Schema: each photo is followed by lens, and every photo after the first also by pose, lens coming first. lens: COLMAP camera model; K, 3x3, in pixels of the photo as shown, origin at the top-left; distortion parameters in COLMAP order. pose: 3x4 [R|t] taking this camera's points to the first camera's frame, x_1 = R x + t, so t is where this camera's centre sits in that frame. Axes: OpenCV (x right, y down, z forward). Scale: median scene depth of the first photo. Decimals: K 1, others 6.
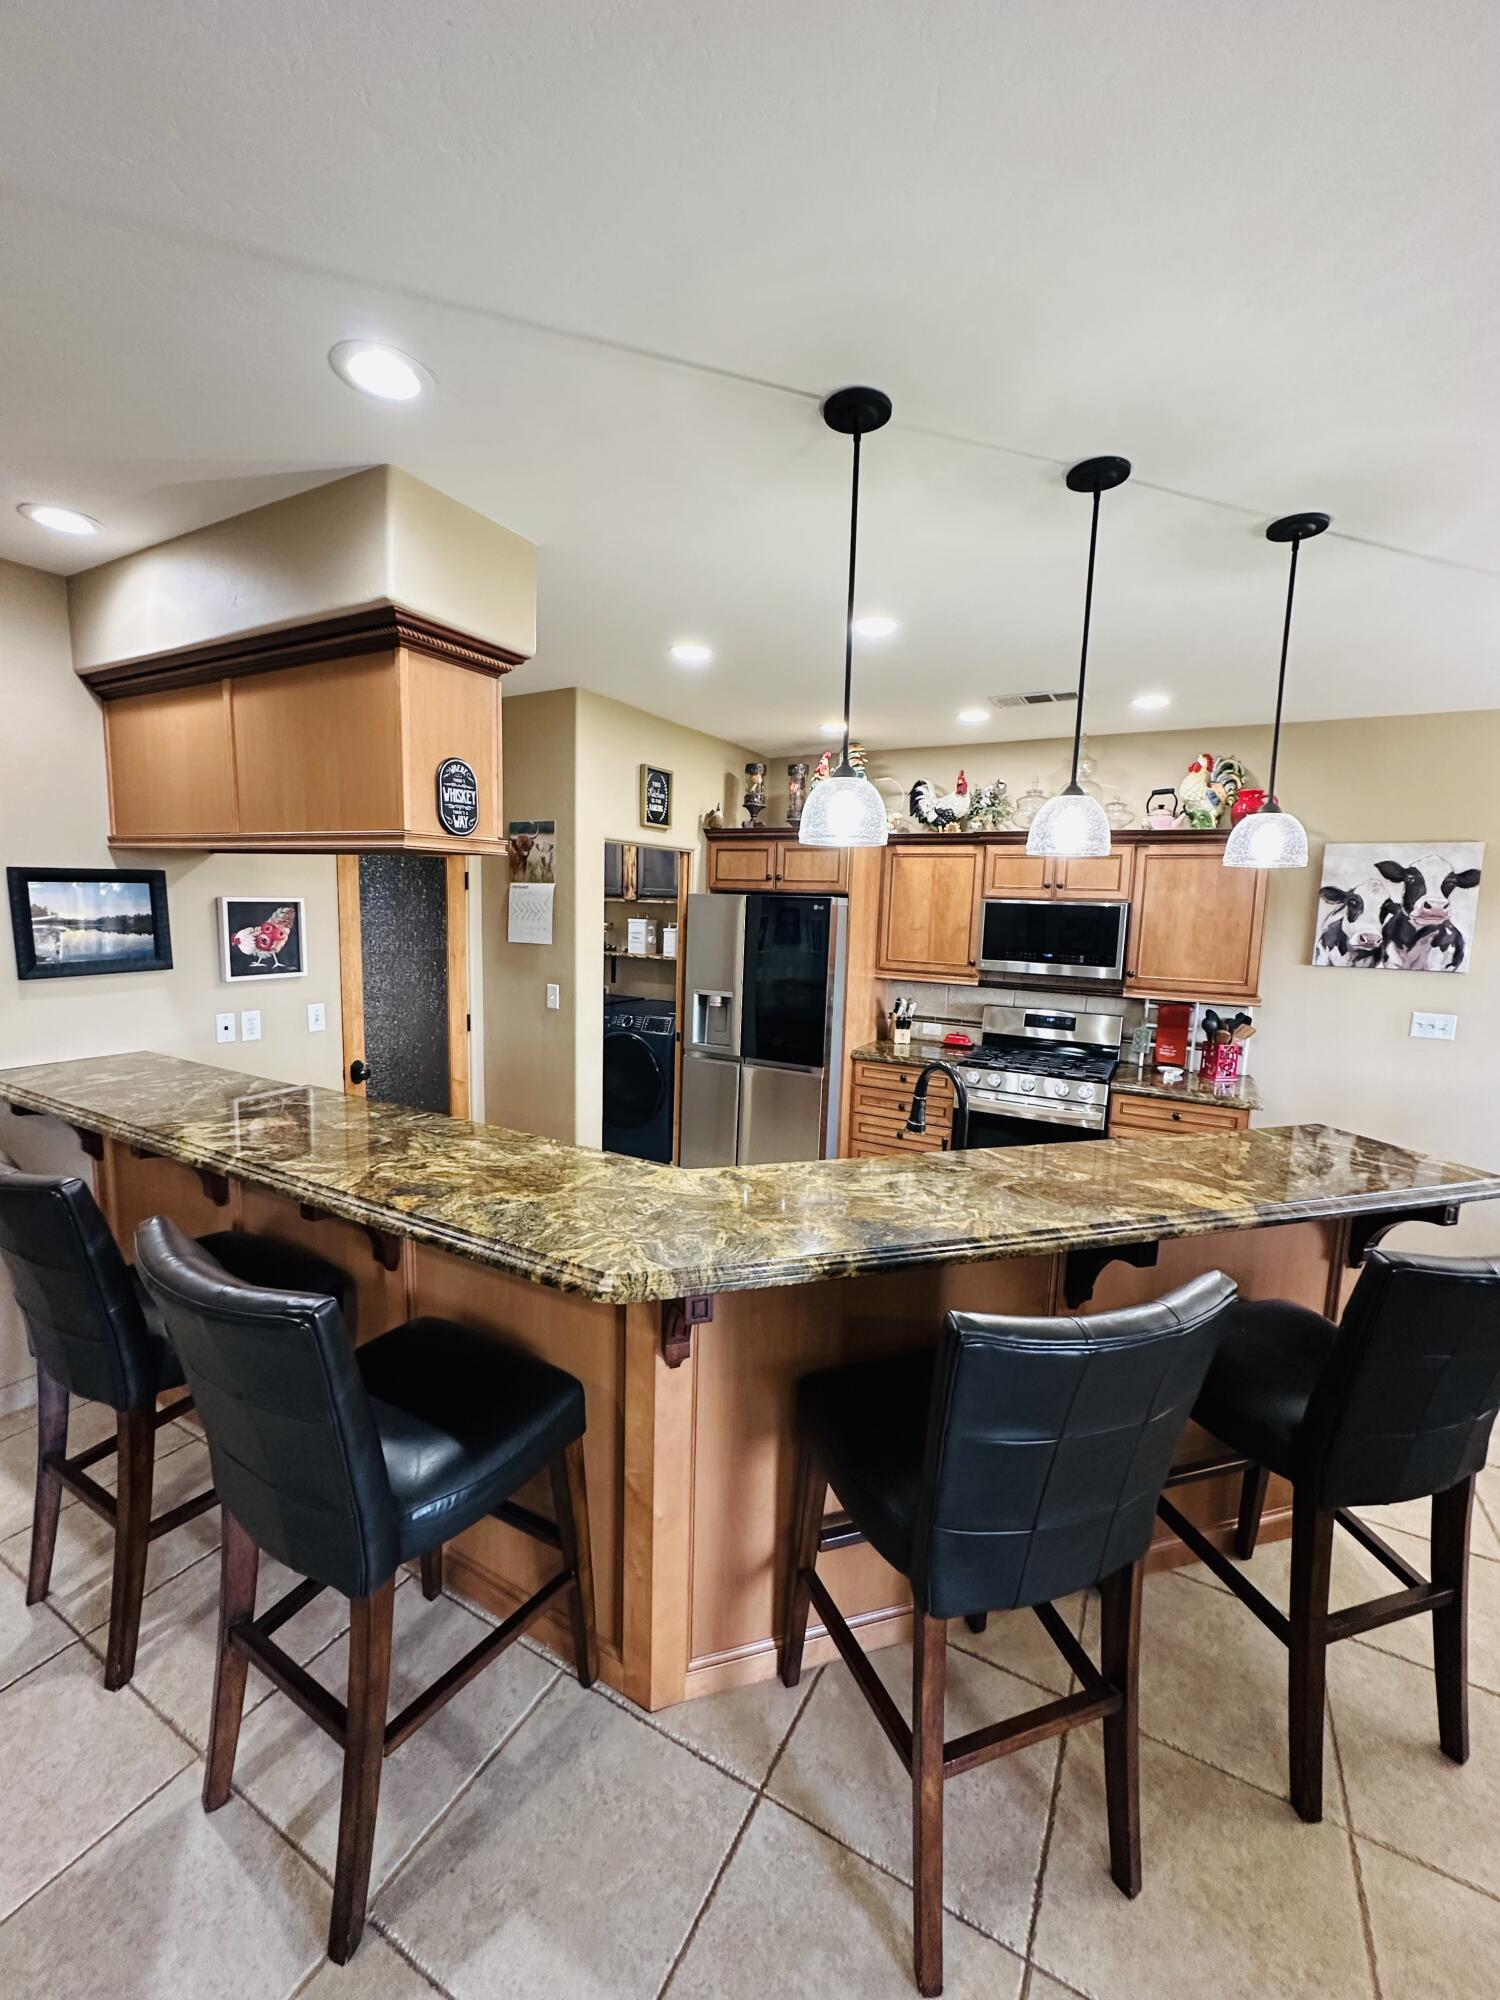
lens RADIAL K [[796.2, 0, 749.4], [0, 796.2, 1000.8], [0, 0, 1]] dist [-0.005175, 0.001107]
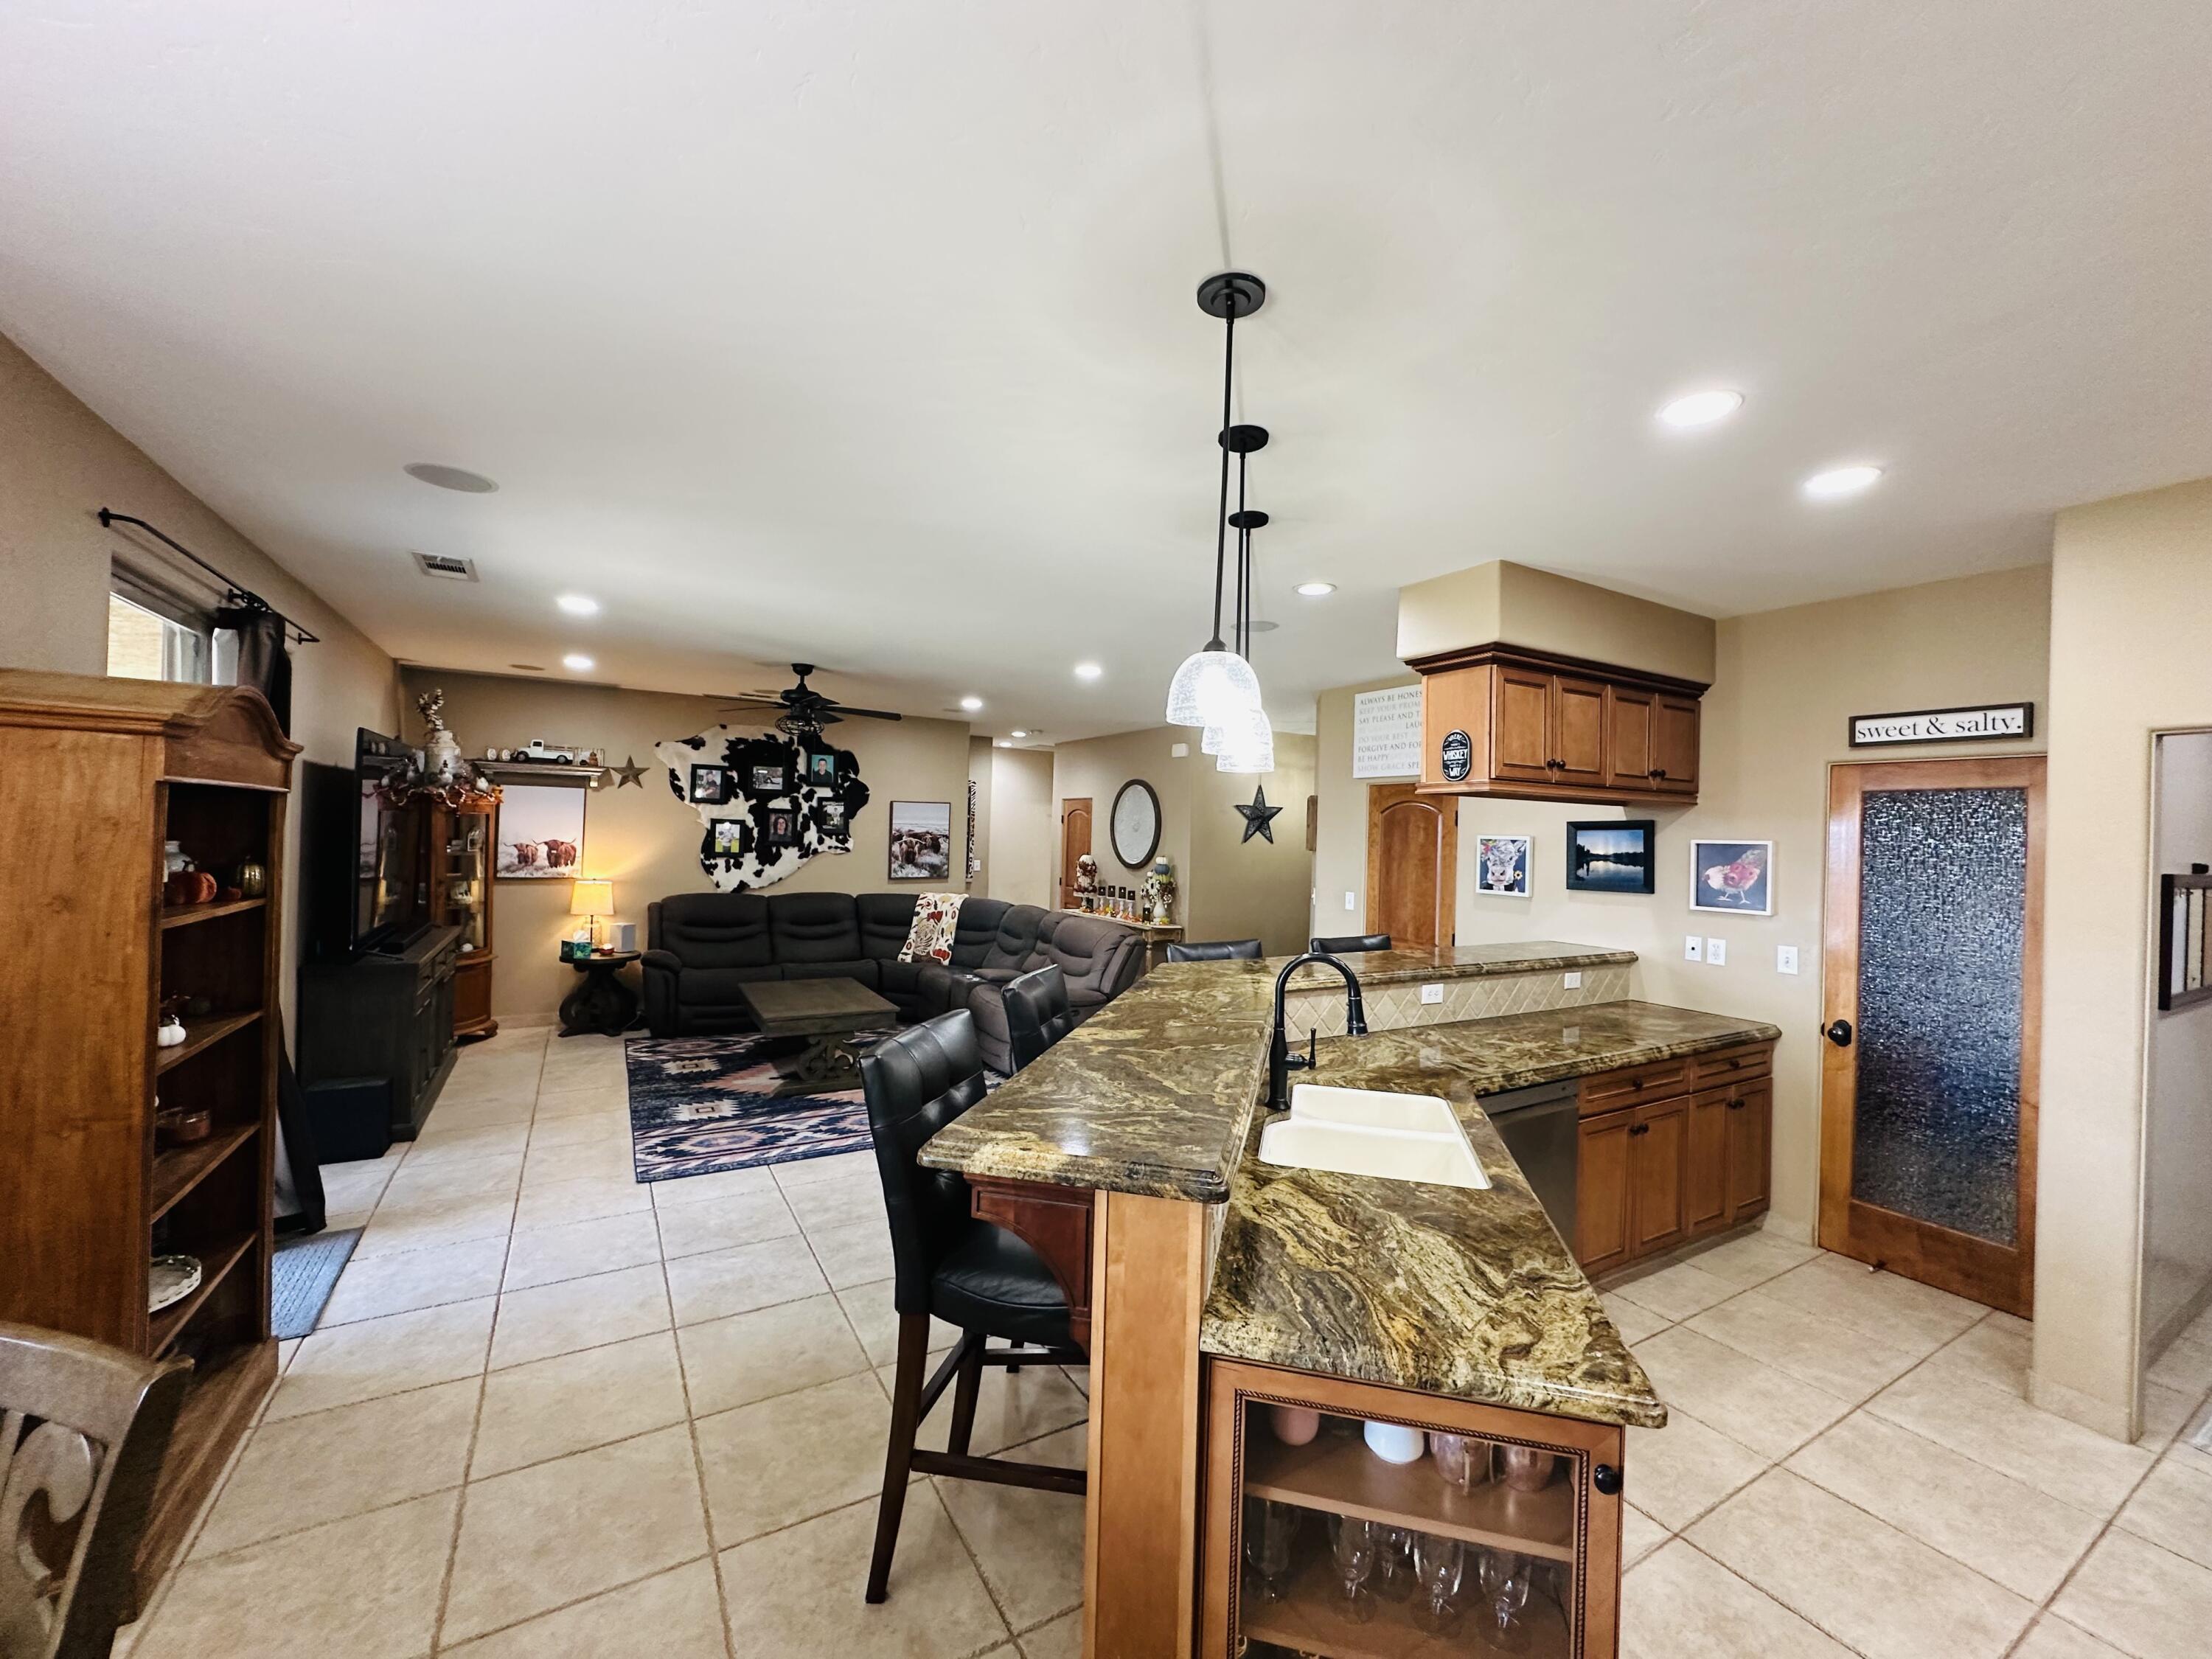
lens RADIAL K [[880.6, 0, 1102.3], [0, 880.6, 827.6], [0, 0, 1]] dist [-0.005175, 0.001107]
pose [[-0.513862, -0.052639, -0.856256, 0.998663], [-0.151341, 0.988024, 0.030084, -0.054113], [0.844418, 0.145046, -0.515675, 0.961281]]
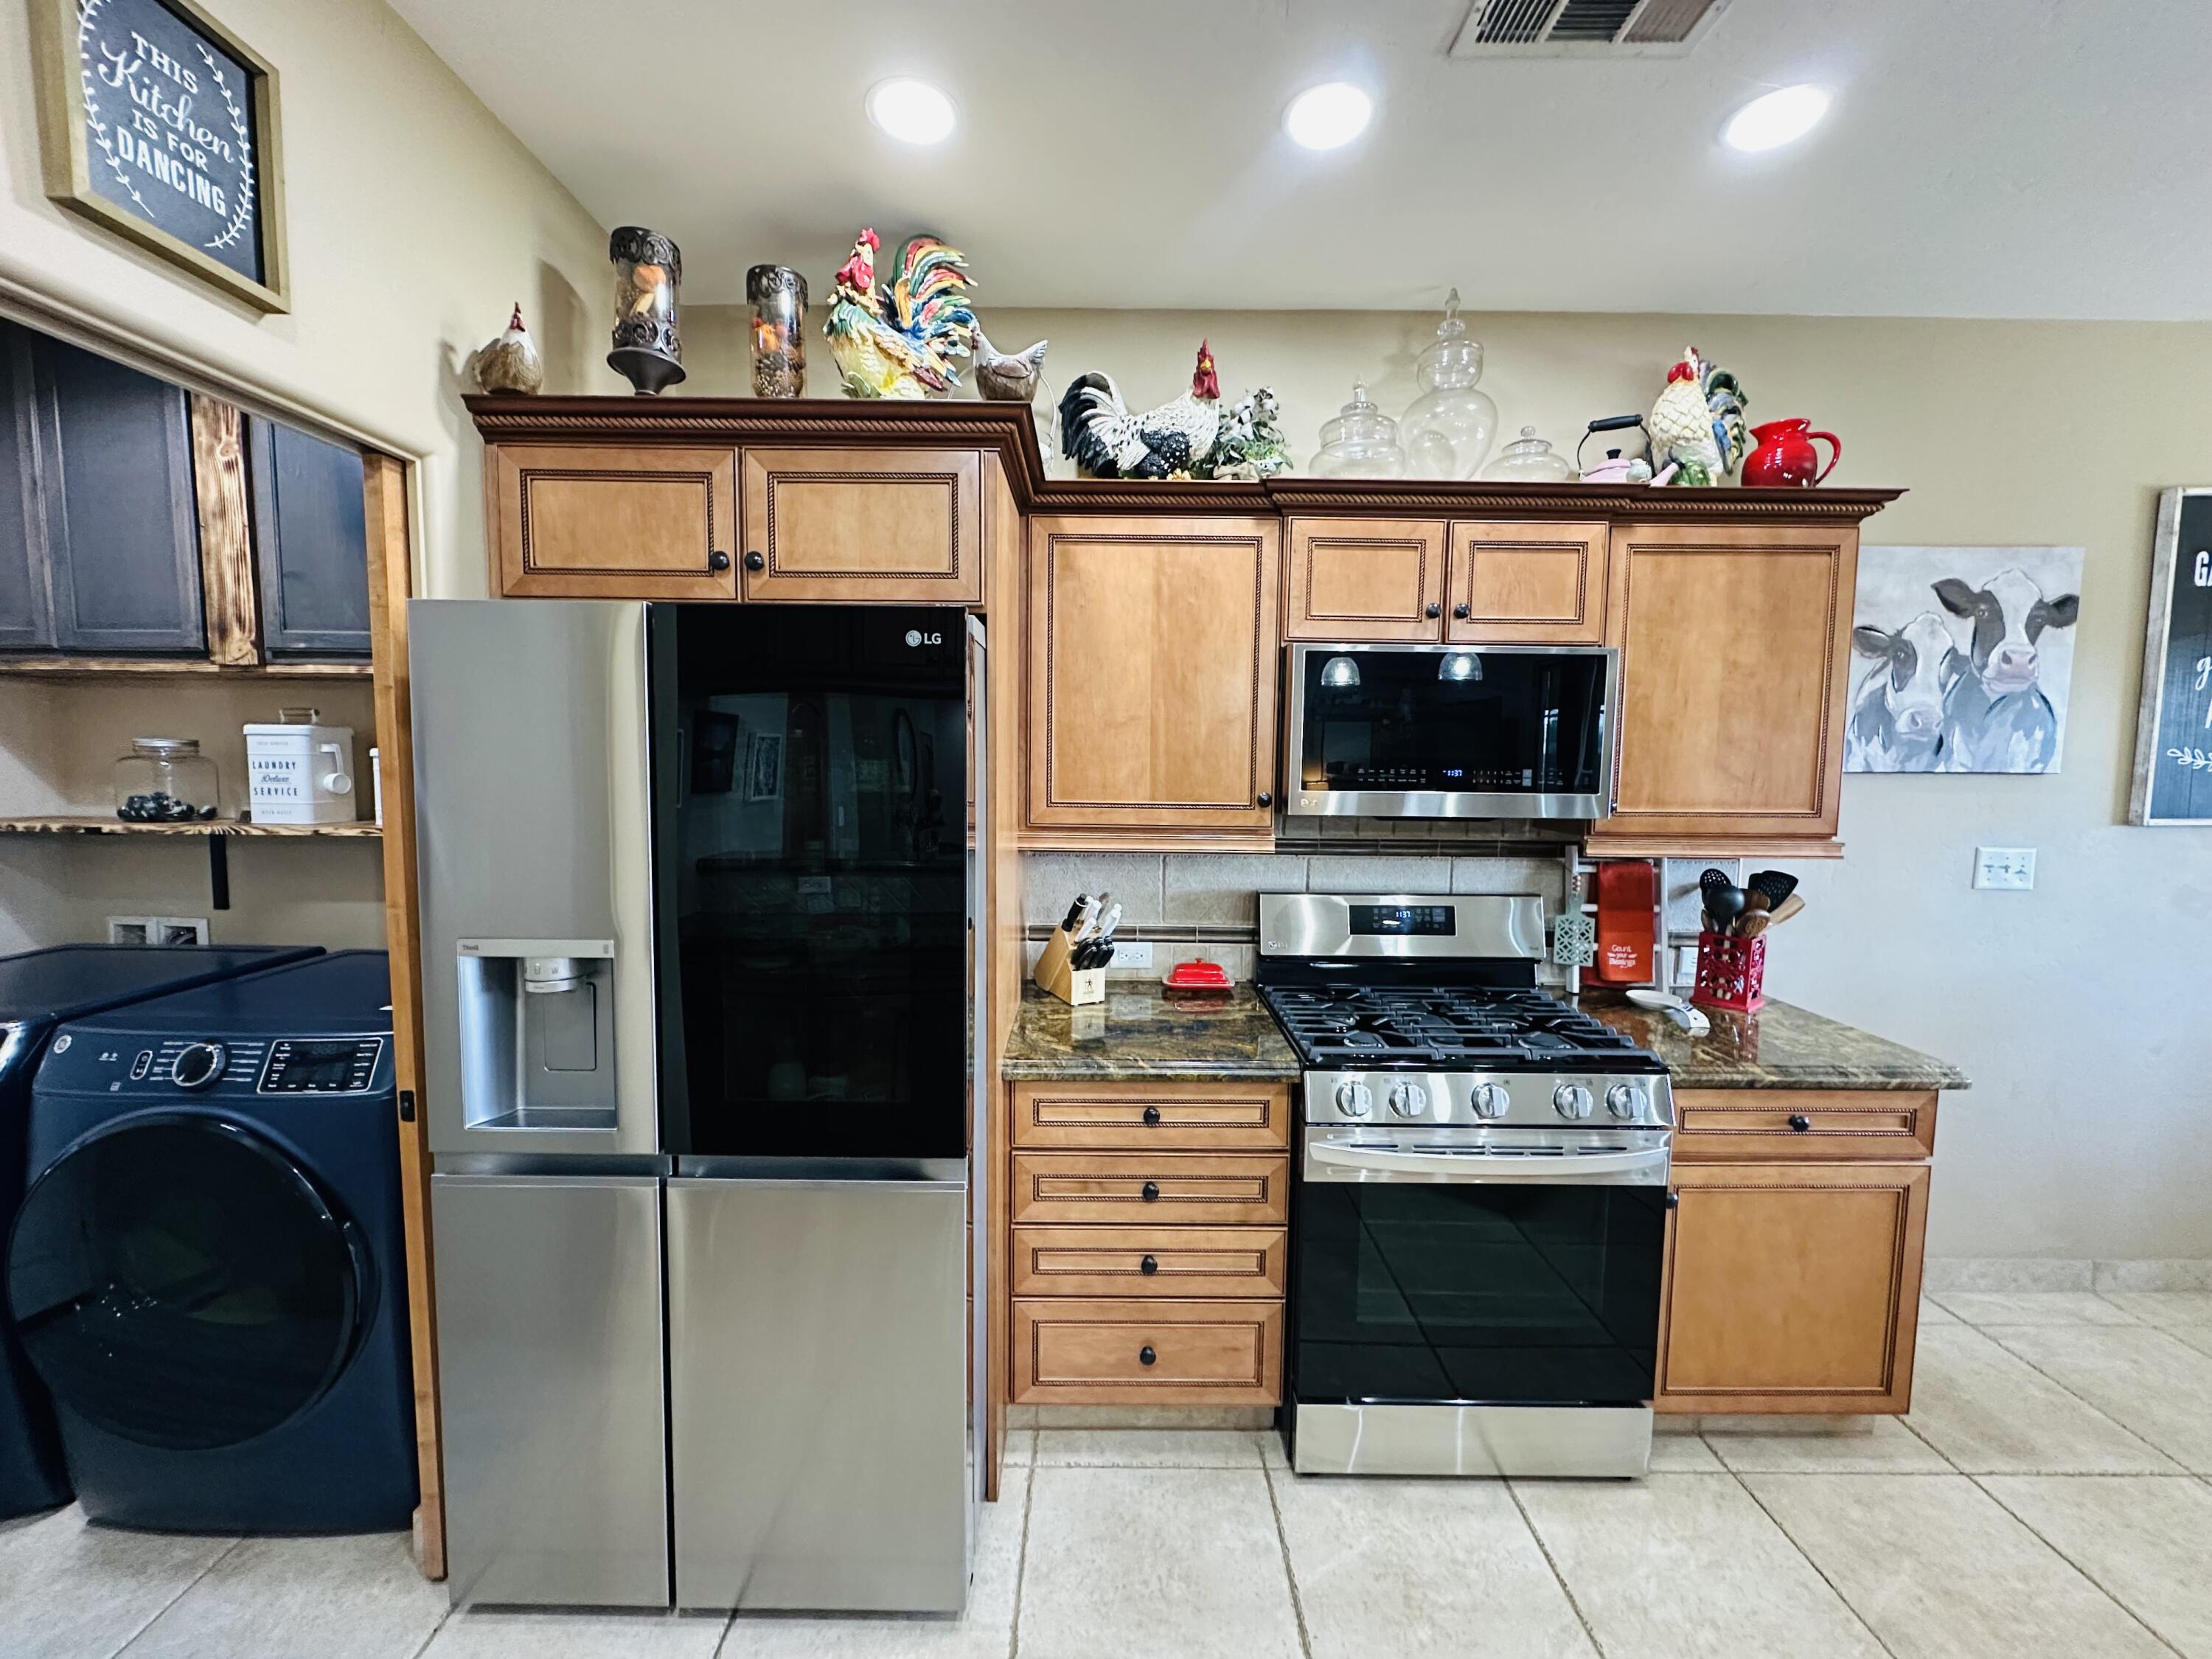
lens RADIAL K [[880.6, 0, 1102.9], [0, 880.6, 825.3], [0, 0, 1]] dist [-0.005175, 0.001107]
pose [[0.873326, -0.061205, 0.483276, -0.018231], [0.075468, 0.997097, -0.010099, -0.035740], [-0.481255, 0.045291, 0.875410, 0.631891]]
